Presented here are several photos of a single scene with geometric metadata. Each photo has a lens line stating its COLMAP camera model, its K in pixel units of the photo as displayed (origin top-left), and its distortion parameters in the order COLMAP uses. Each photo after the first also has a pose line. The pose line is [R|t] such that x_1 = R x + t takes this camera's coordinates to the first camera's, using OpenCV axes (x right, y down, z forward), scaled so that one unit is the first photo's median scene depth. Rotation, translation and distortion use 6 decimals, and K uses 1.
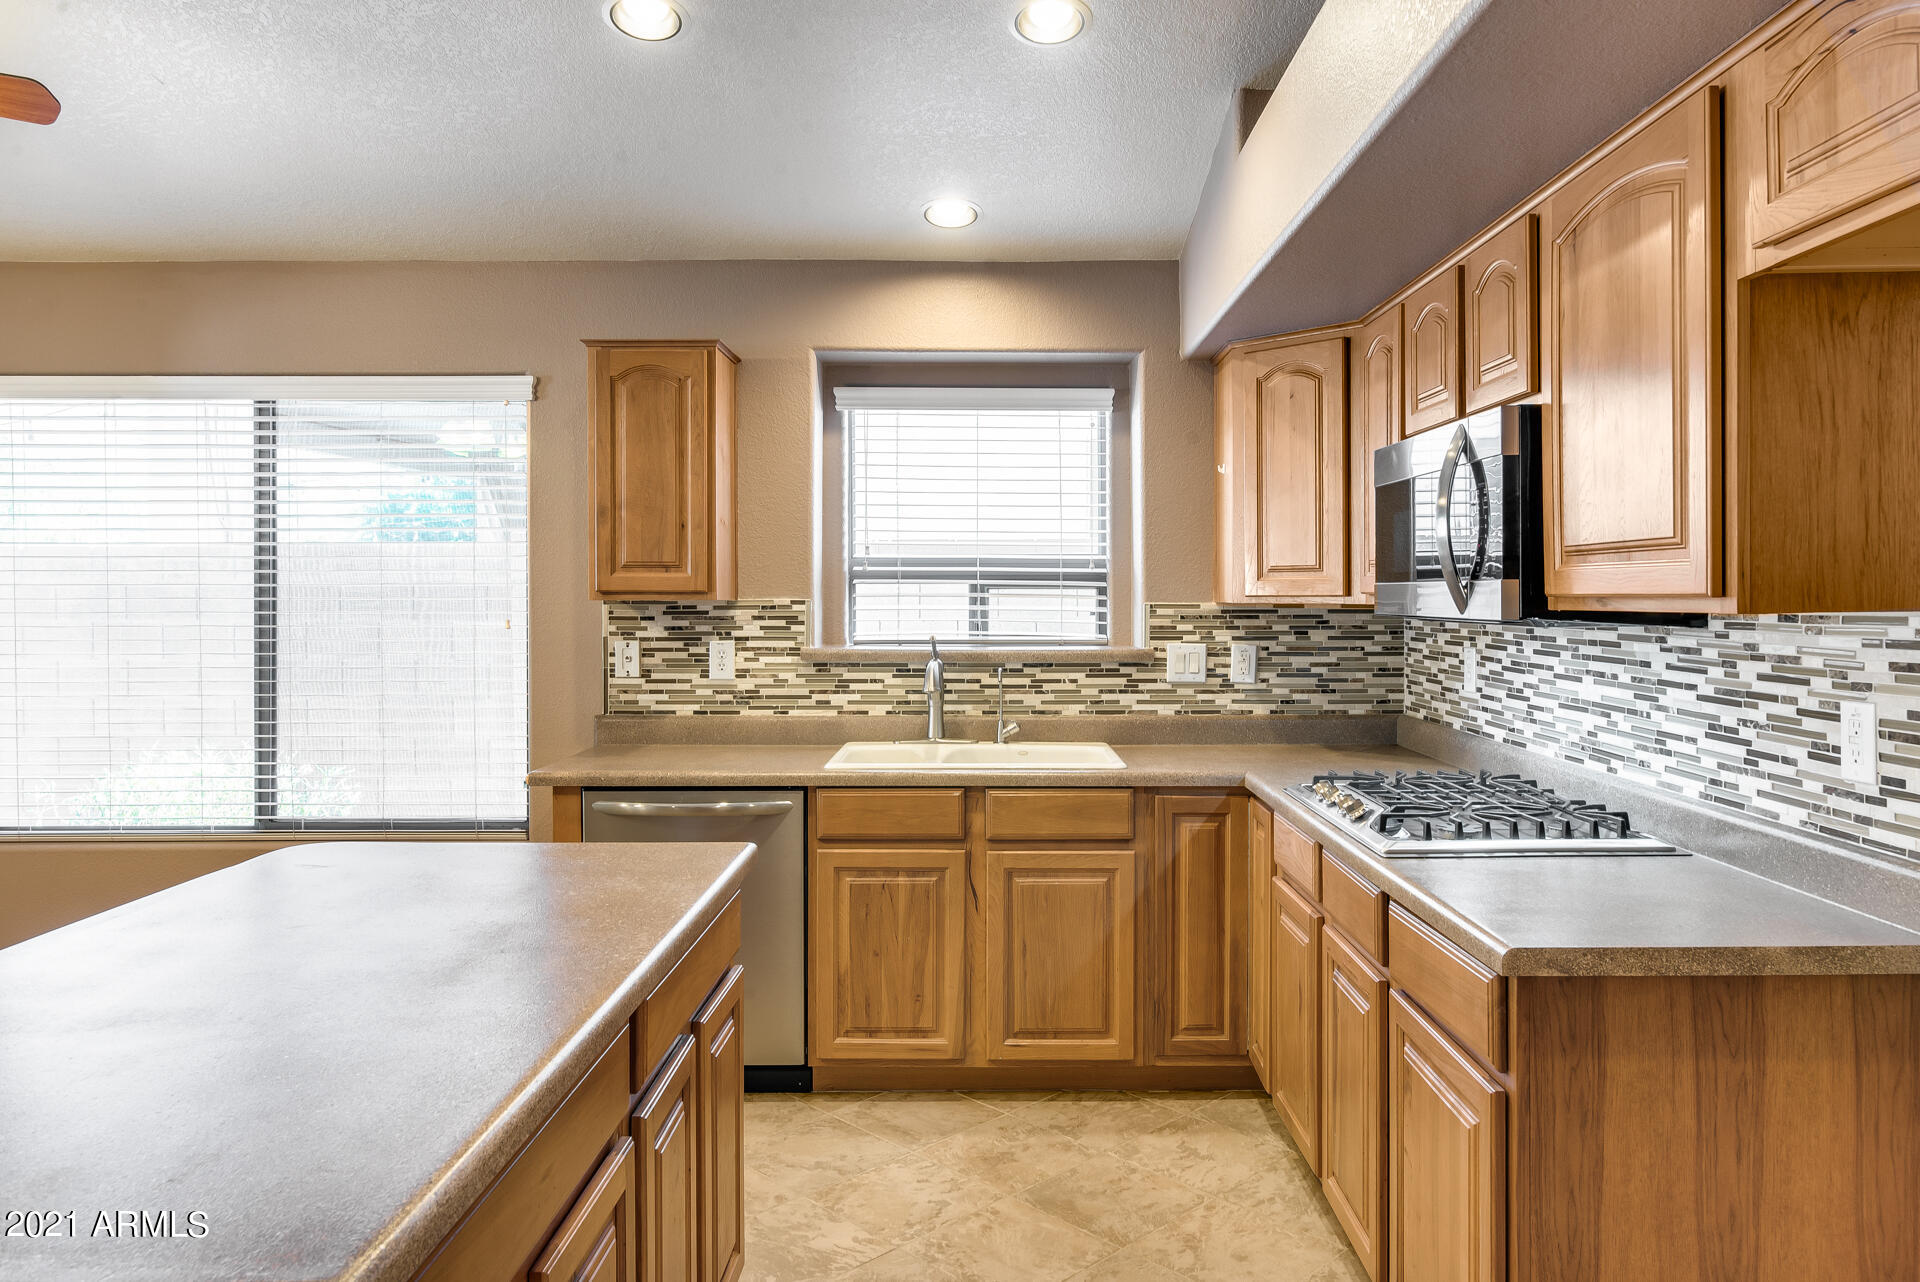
lens RADIAL K [[1309.3, 0, 996.9], [0, 1309.3, 612.9], [0, 0, 1]] dist [0.005106, 0.004977]
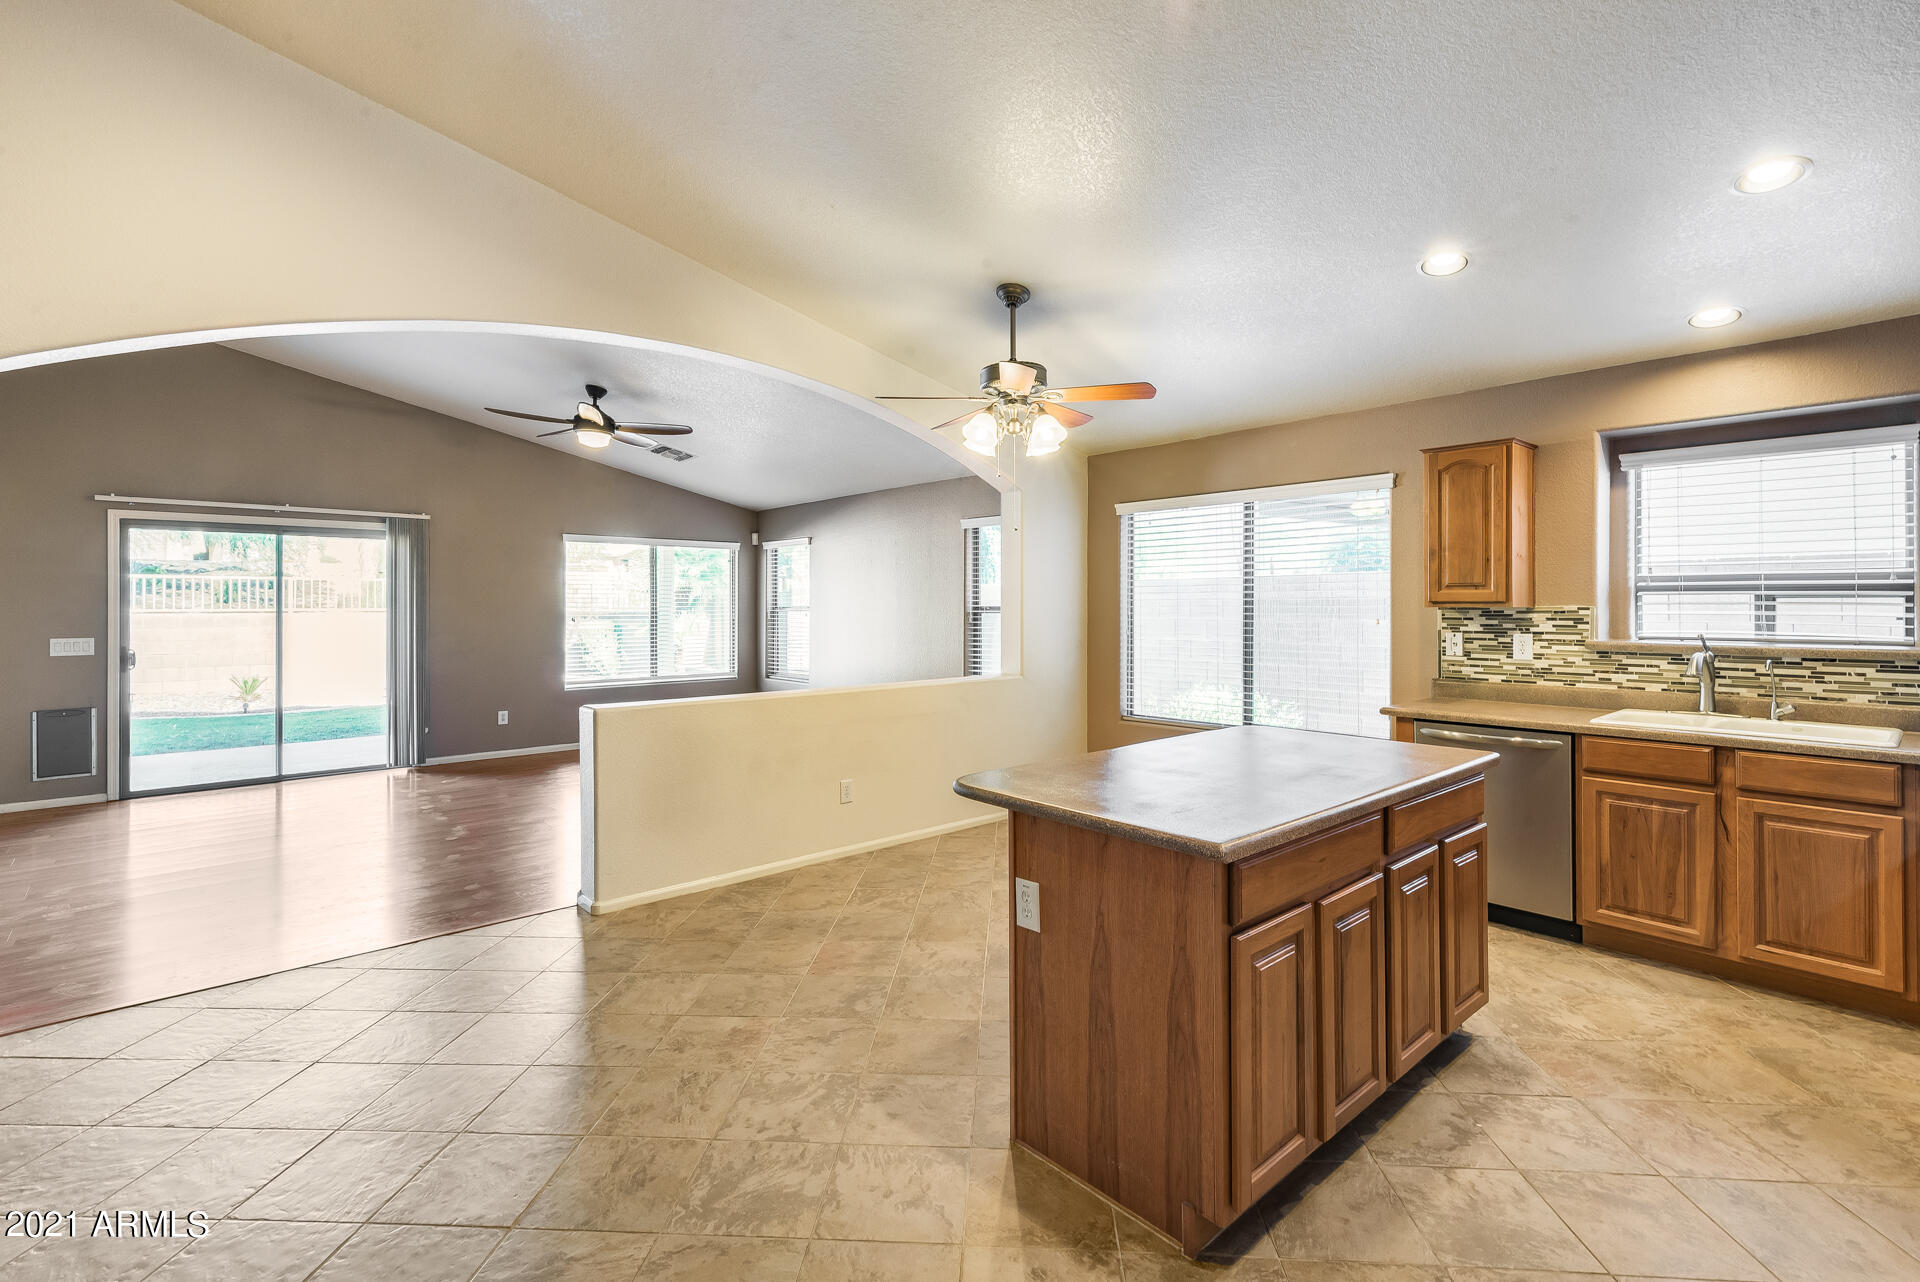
lens RADIAL K [[883.8, 0, 959.2], [0, 883.8, 604.7], [0, 0, 1]] dist [0.014041, -0.001326]
pose [[0.659721, -0.002159, -0.751507, 0.141708], [-0.007658, 0.999925, -0.009595, 0.002415], [0.751472, 0.012085, 0.659655, -0.174514]]
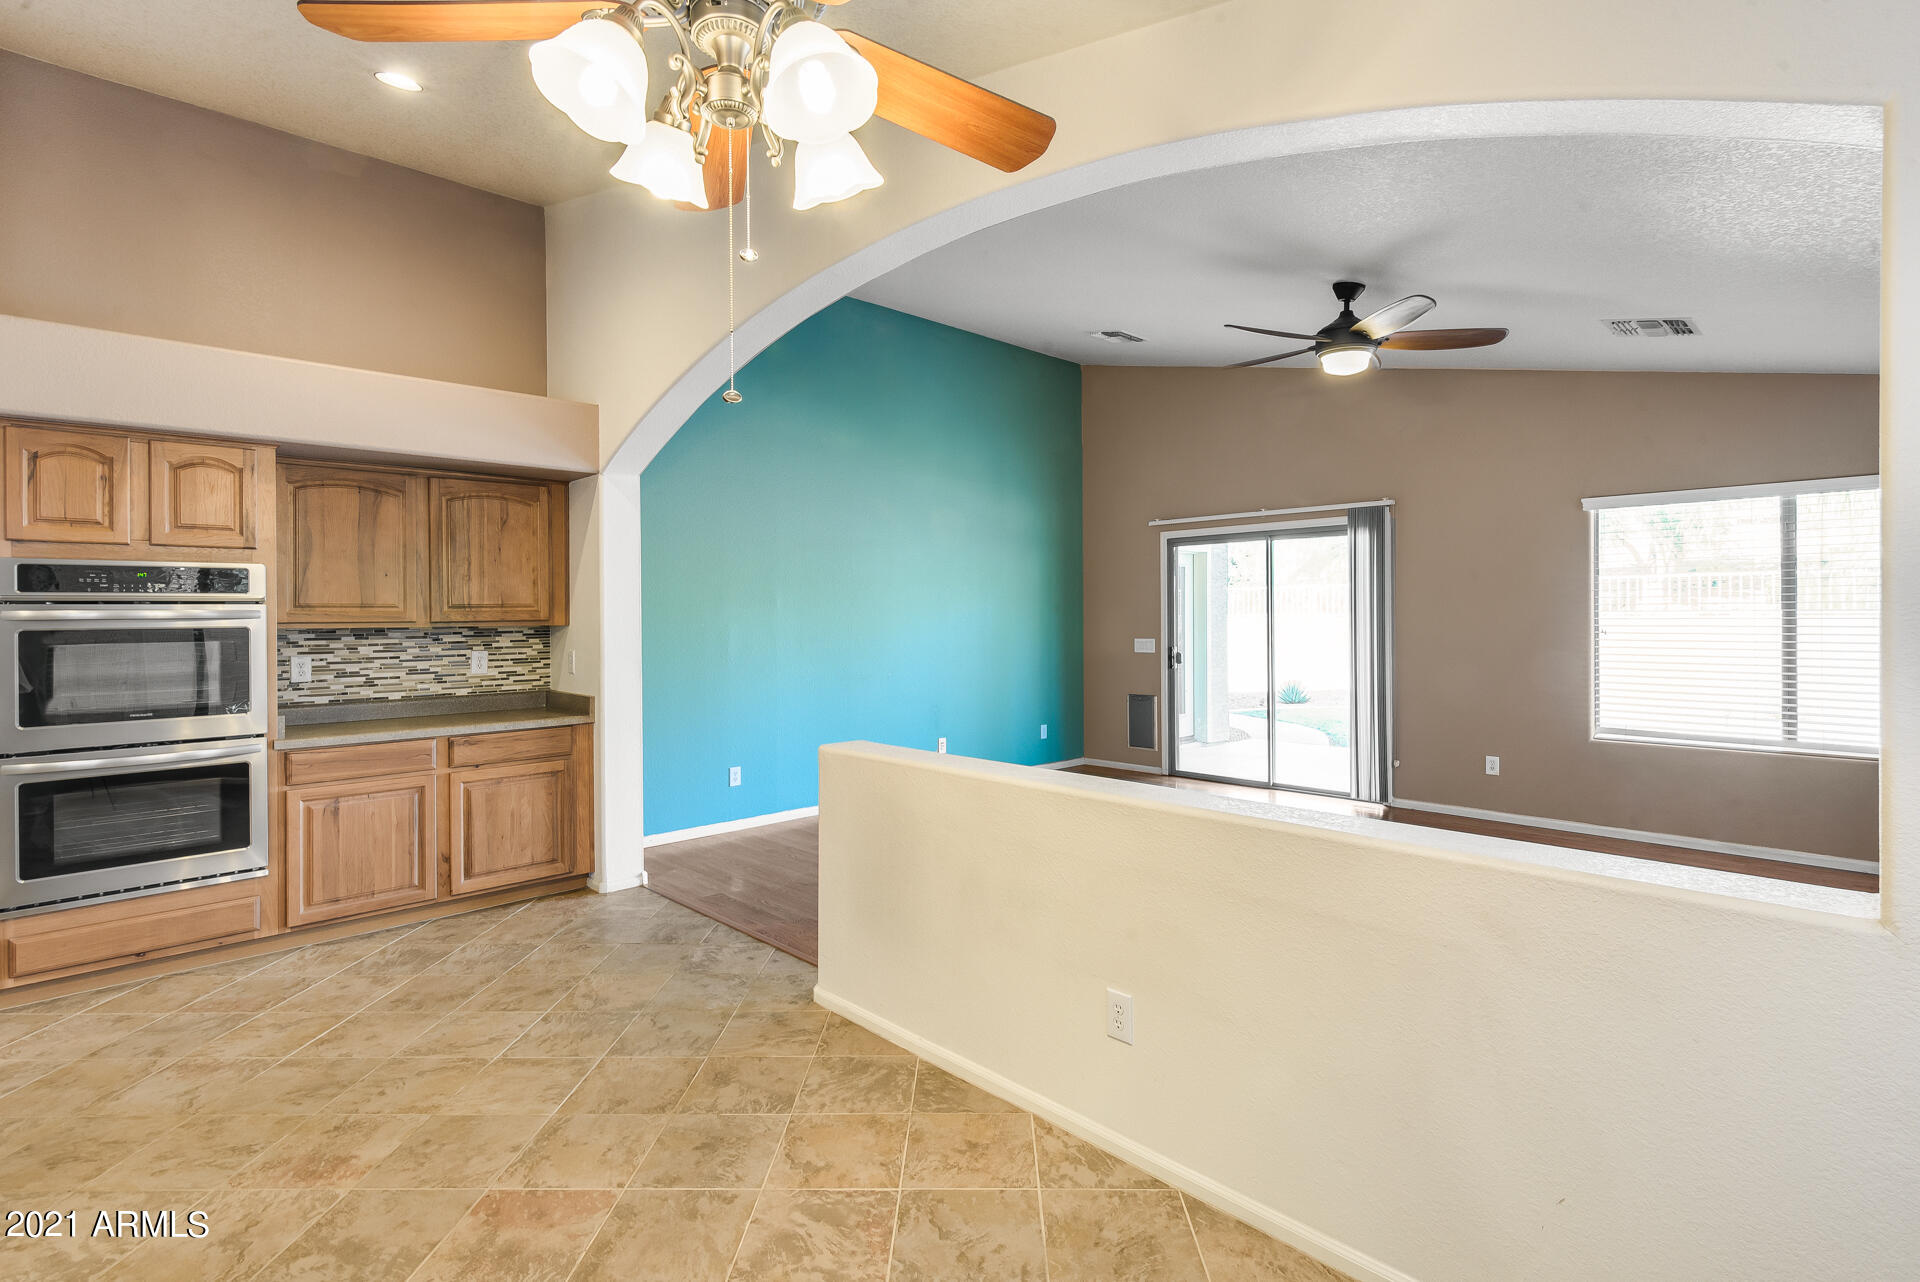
lens RADIAL K [[916.8, 0, 974.6], [0, 916.8, 610.9], [0, 0, 1]] dist [0.012895, -0.004183]
pose [[-0.721473, 0.003369, -0.692435, -0.431320], [-0.000534, 0.999985, 0.005421, -0.013715], [0.692443, 0.004281, -0.721460, 0.930816]]
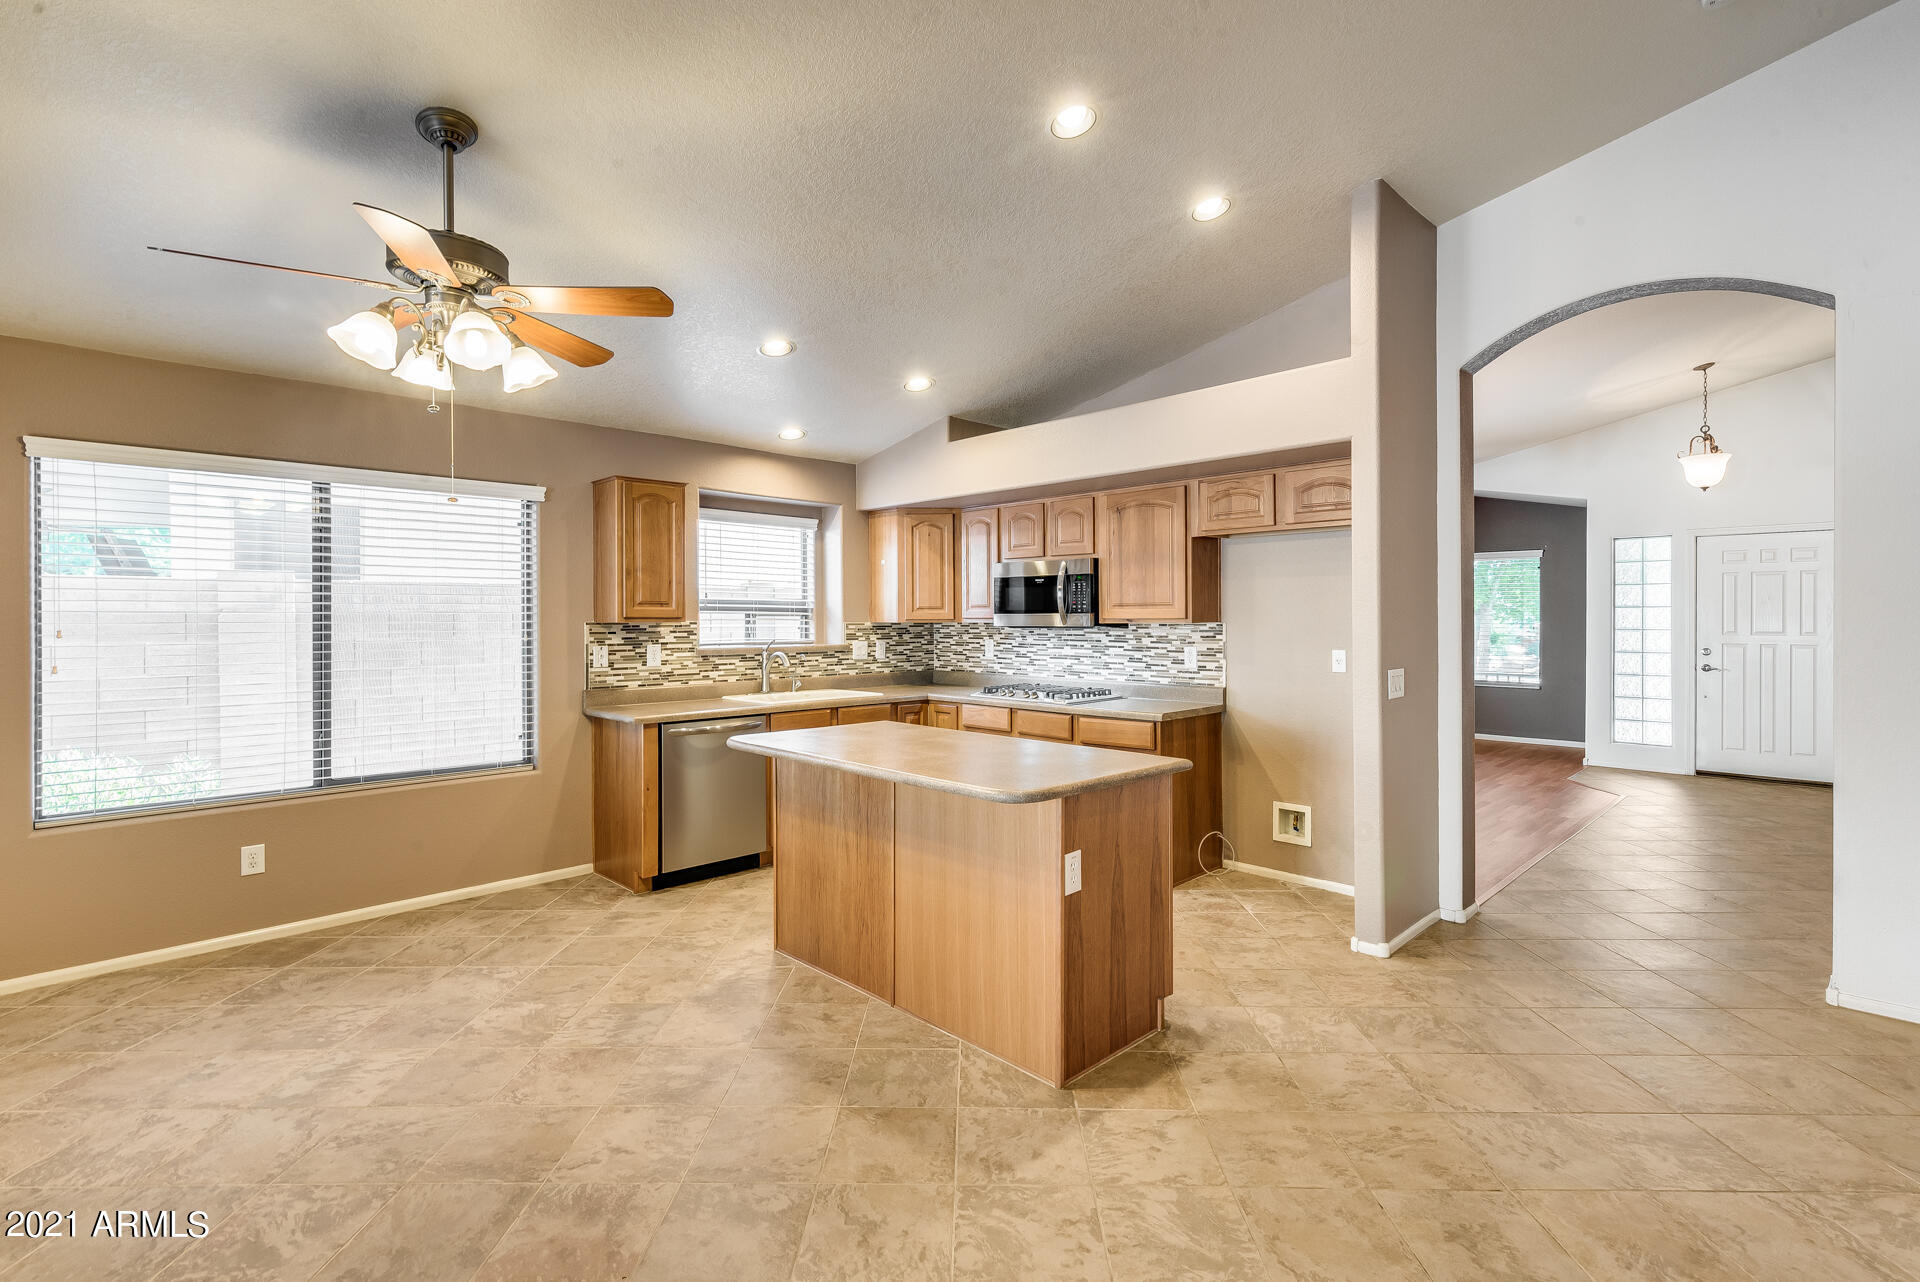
lens RADIAL K [[883.8, 0, 974.6], [0, 883.8, 622.9], [0, 0, 1]] dist [0.014041, -0.001326]
pose [[0.711572, -0.004644, 0.702598, -0.818657], [0.011731, 0.999917, -0.005272, 0.002873], [-0.702515, 0.011993, 0.711568, -0.191302]]
